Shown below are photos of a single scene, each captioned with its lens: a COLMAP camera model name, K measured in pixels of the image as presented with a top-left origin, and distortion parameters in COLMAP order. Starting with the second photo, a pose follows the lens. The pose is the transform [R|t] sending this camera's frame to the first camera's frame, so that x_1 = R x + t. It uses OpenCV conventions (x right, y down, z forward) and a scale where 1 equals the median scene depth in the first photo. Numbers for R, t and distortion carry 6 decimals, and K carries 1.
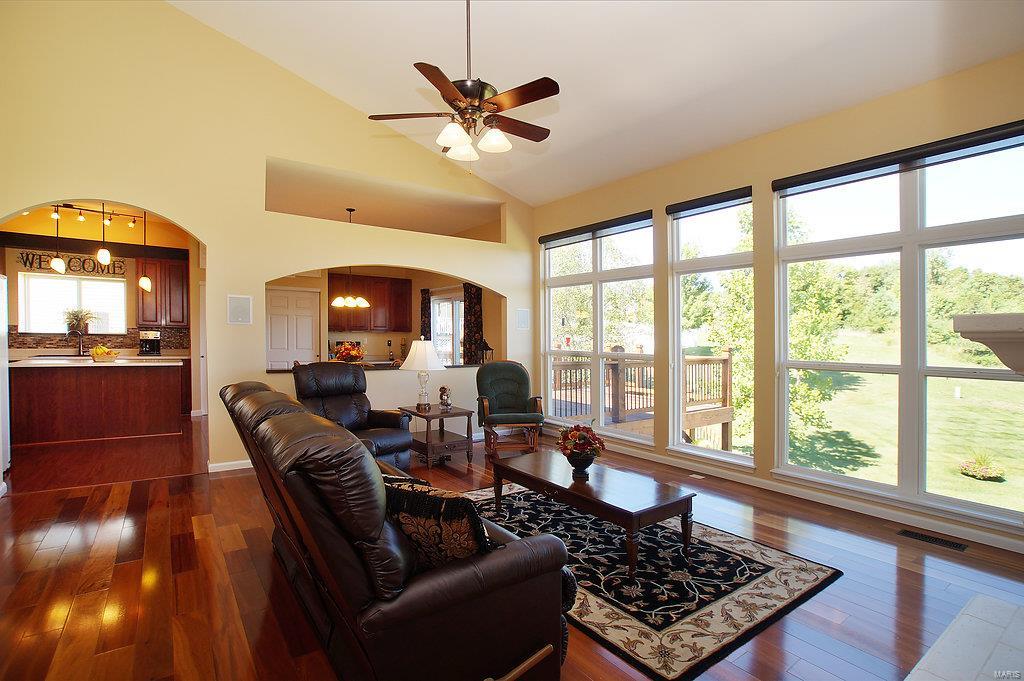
lens RADIAL K [[501.6, 0, 508.2], [0, 501.6, 332.4], [0, 0, 1]] dist [0.010364, 0.000509]
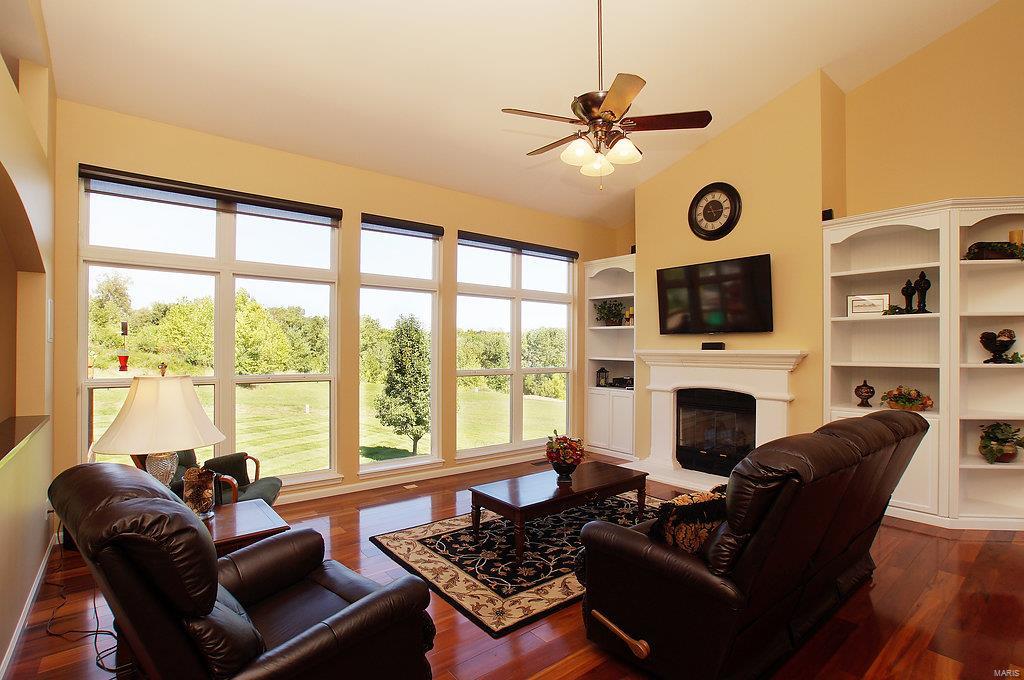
lens RADIAL K [[501.6, 0, 502.0], [0, 501.6, 350.2], [0, 0, 1]] dist [0.010364, 0.000509]
pose [[-0.042368, 0.000221, 0.999102, -0.722247], [0.004016, 0.999992, -0.000051, 0.002971], [-0.999094, 0.004010, -0.042369, 0.907517]]
